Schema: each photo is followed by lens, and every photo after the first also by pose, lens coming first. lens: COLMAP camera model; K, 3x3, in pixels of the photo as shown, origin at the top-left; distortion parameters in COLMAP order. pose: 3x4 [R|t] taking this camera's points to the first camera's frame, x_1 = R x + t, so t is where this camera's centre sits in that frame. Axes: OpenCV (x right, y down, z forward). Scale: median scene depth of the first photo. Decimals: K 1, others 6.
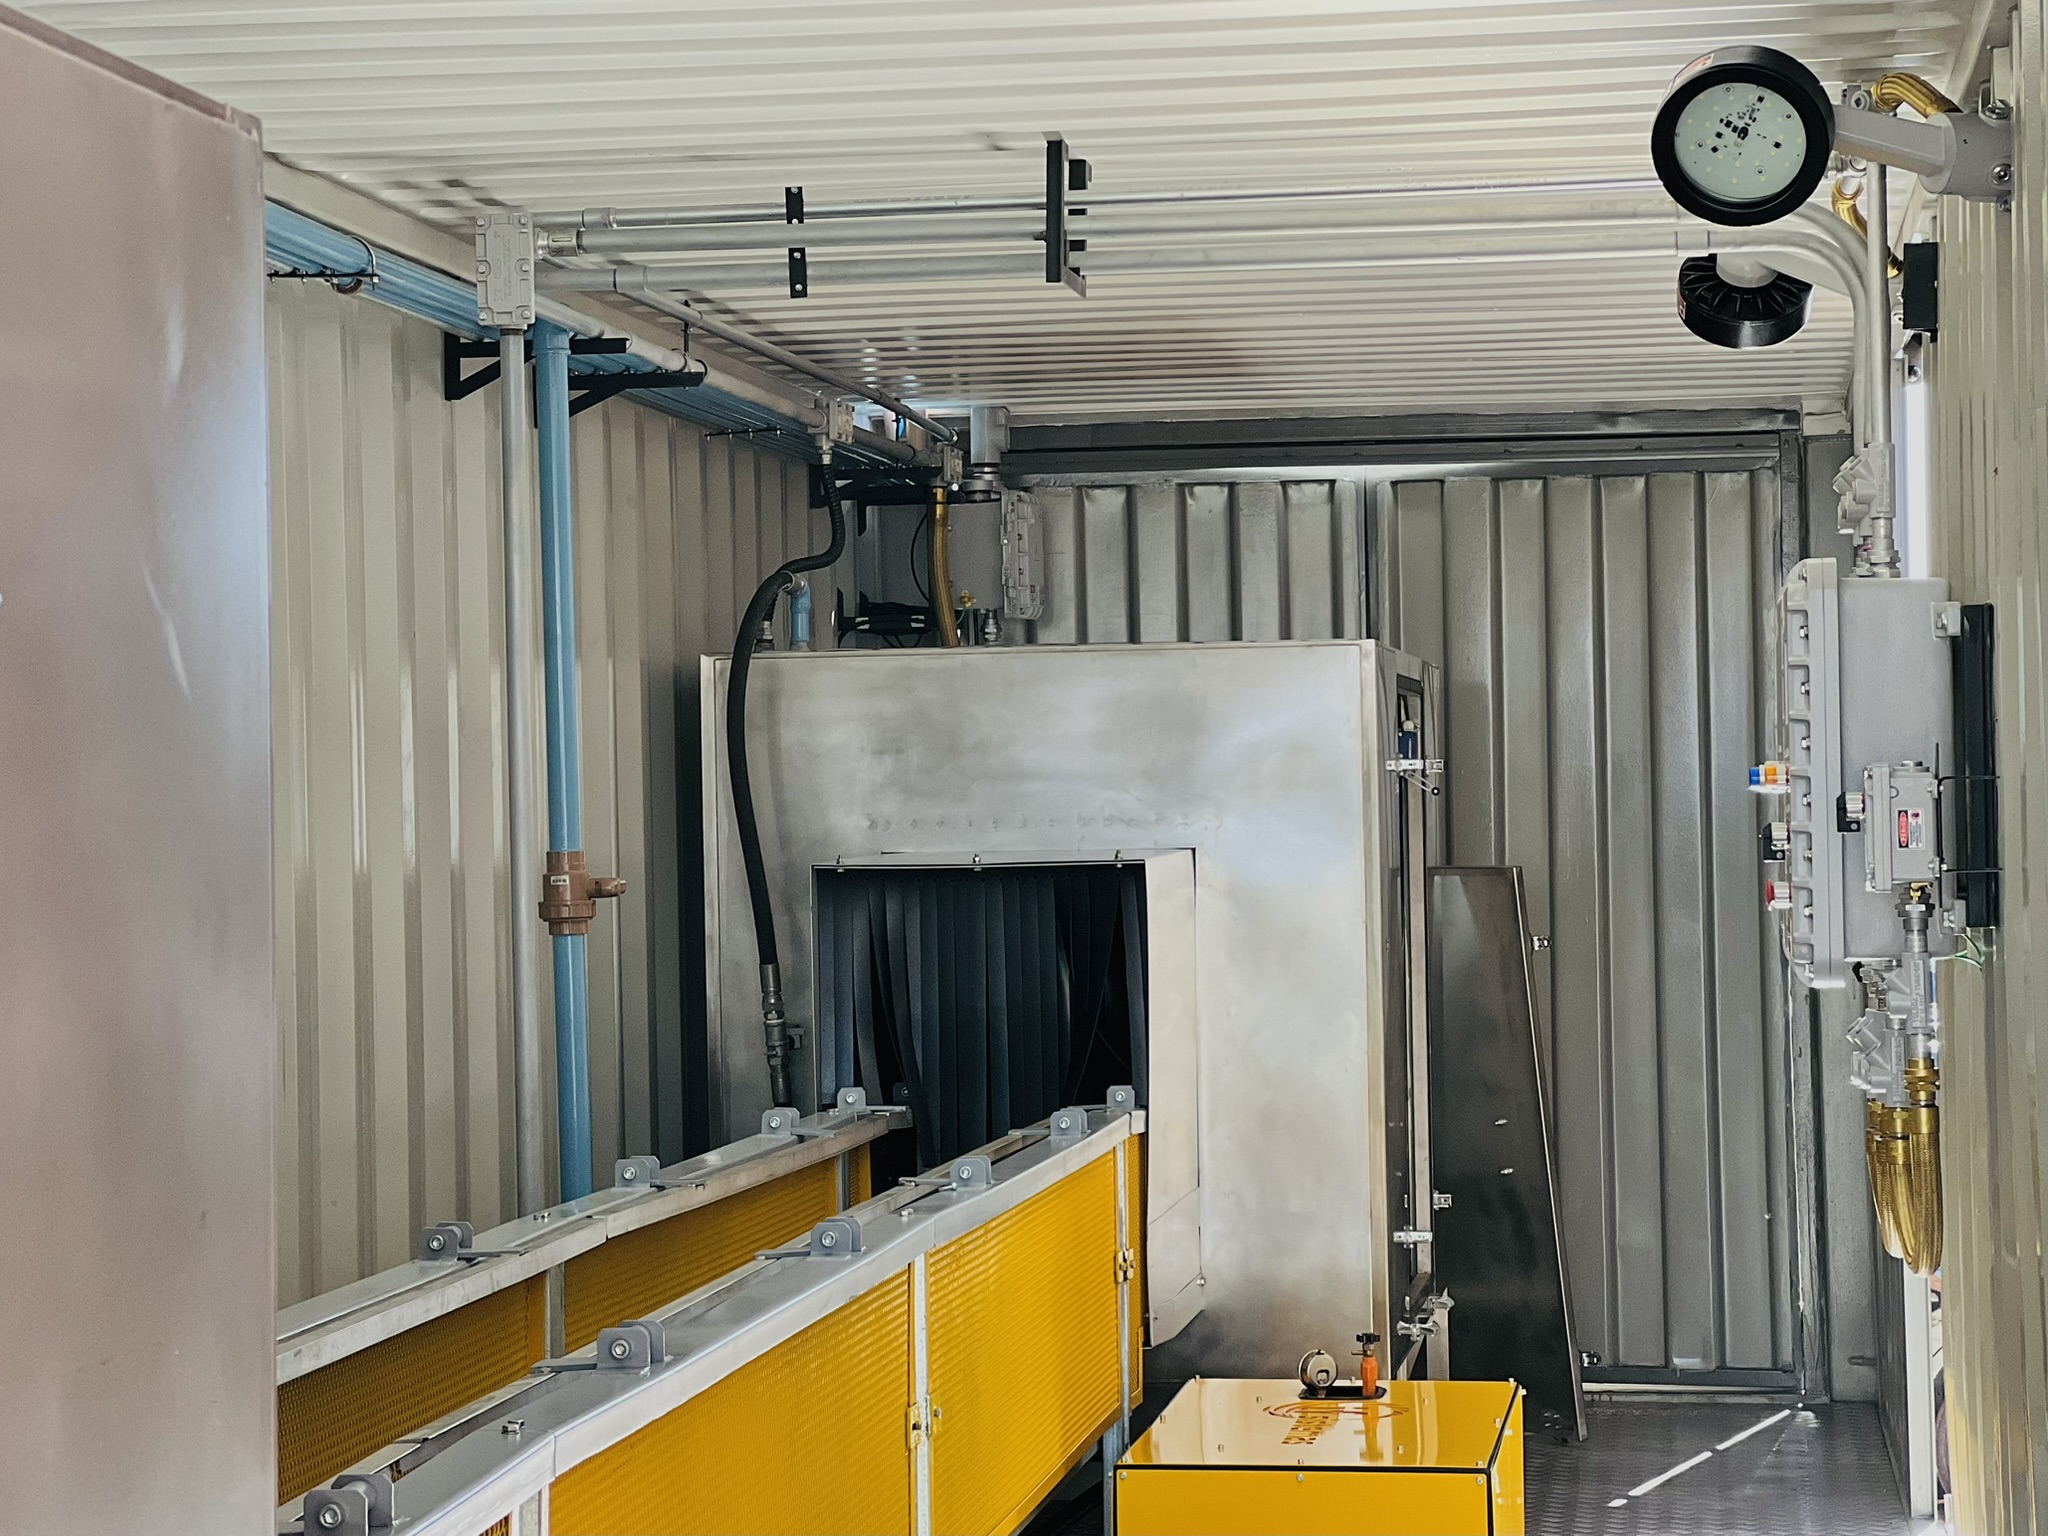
lens RADIAL K [[4566.6, 0, 1024.0], [0, 4566.6, 768.0], [0, 0, 1]] dist [-0.096362, 4.358321]
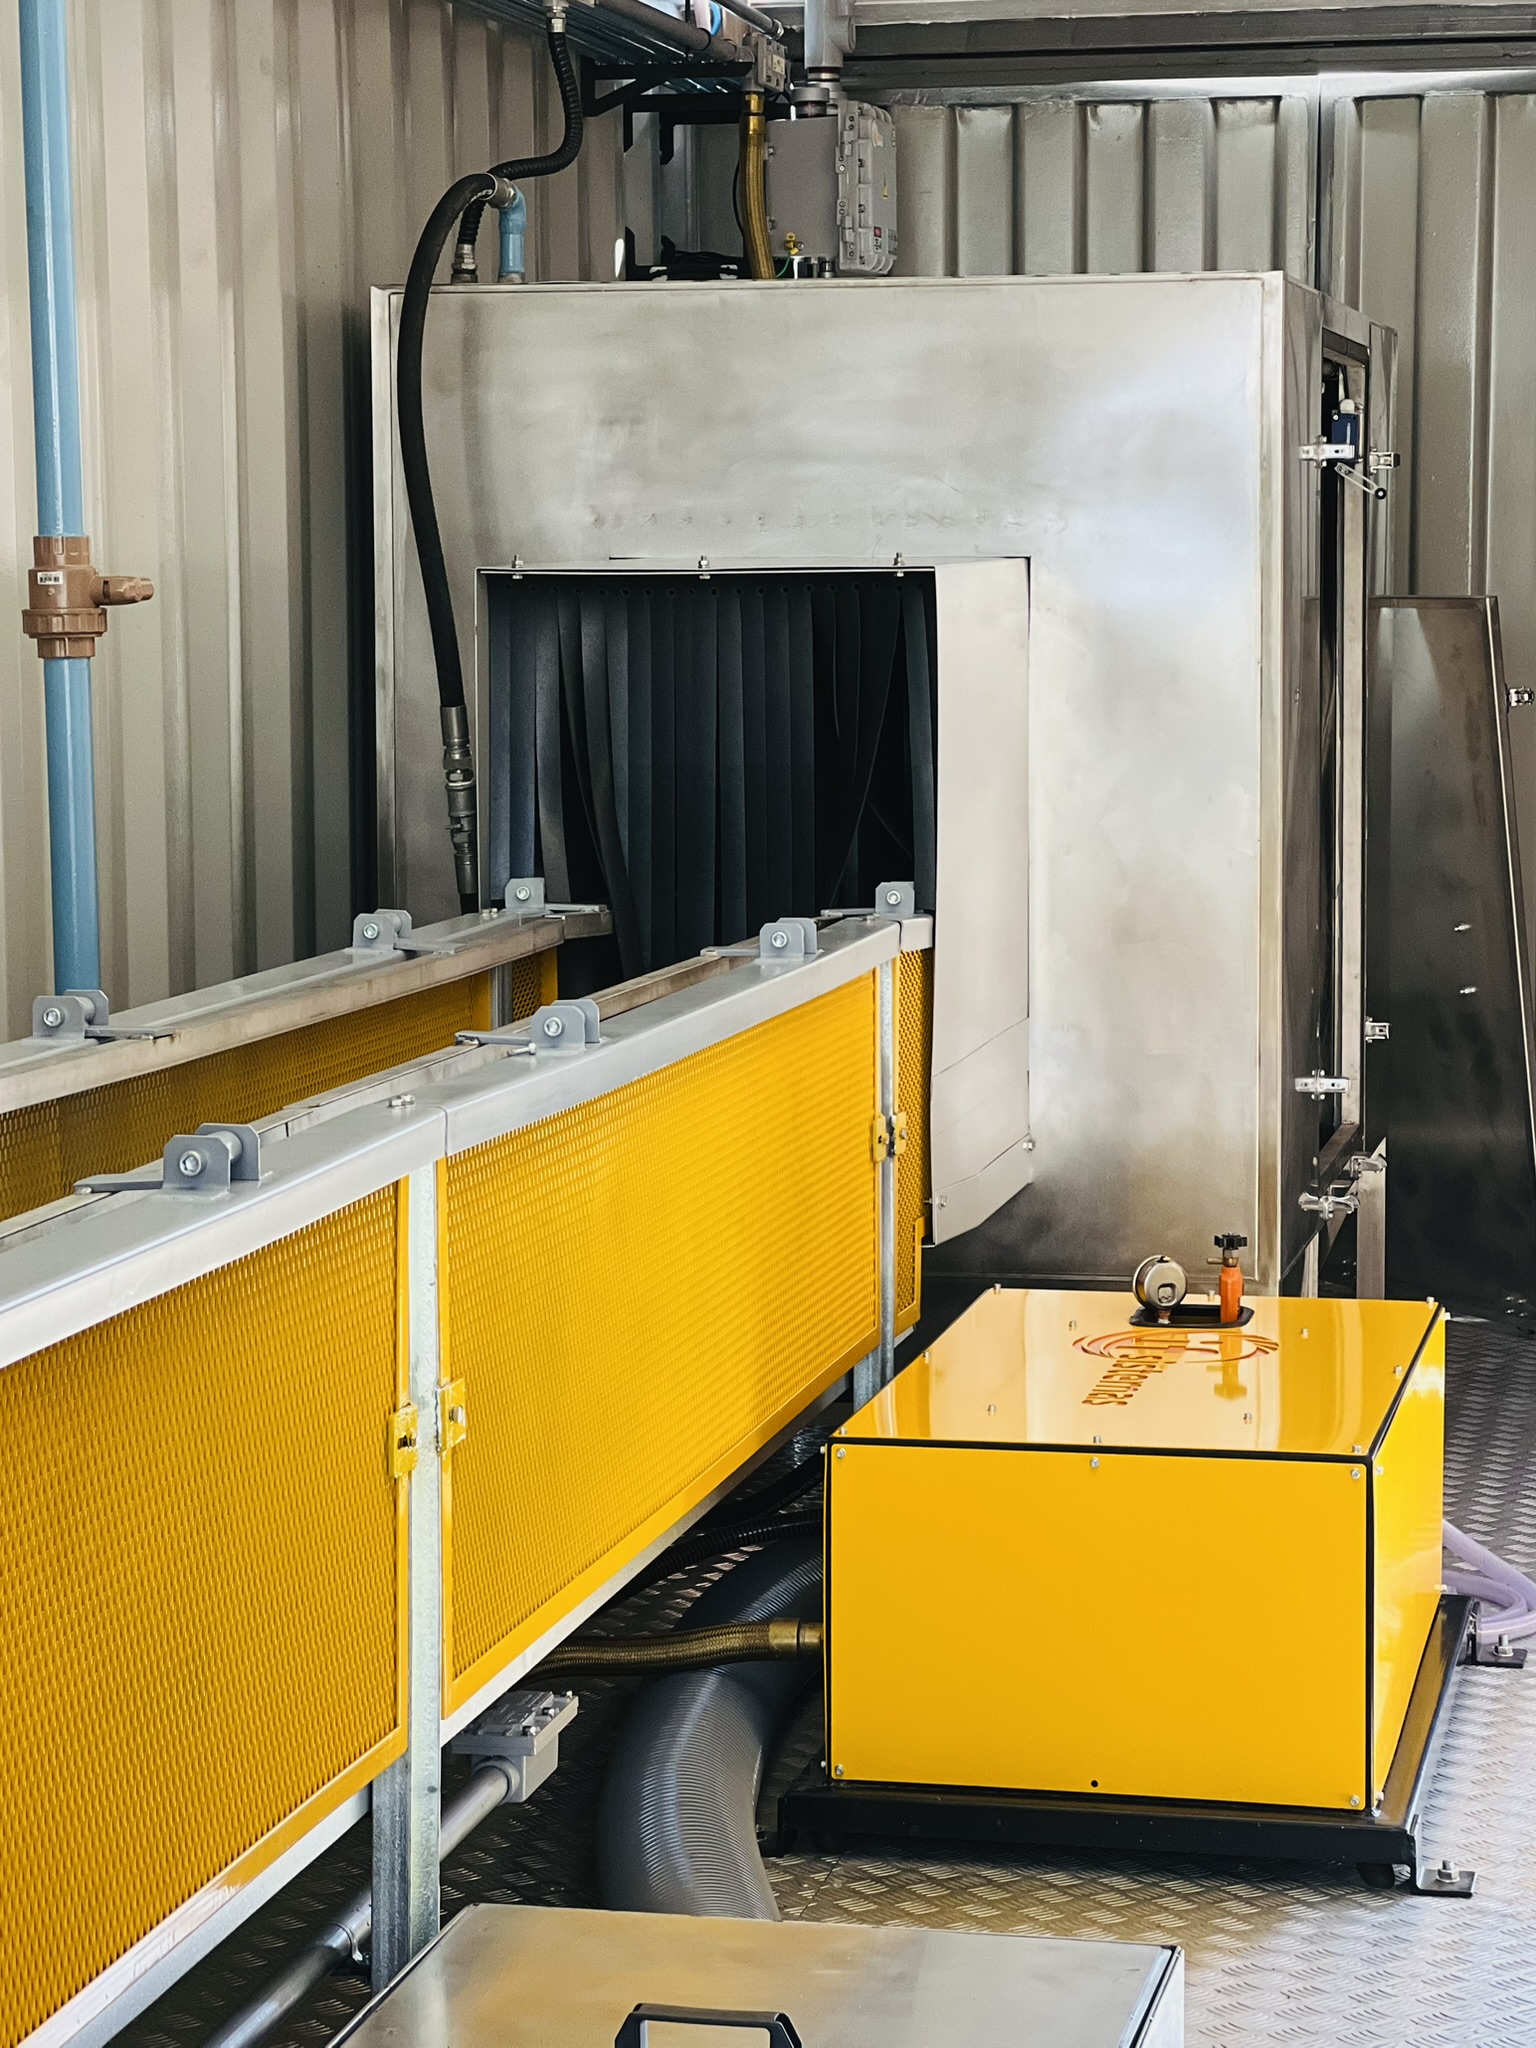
lens RADIAL K [[4707.7, 0, 768.0], [0, 4707.7, 1024.0], [0, 0, 1]] dist [-0.327960, 6.048385]
pose [[0.998085, 0.019601, -0.058667, 0.040642], [-0.013159, 0.994038, 0.108241, 0.010931], [0.060439, -0.107262, 0.992392, 0.240133]]
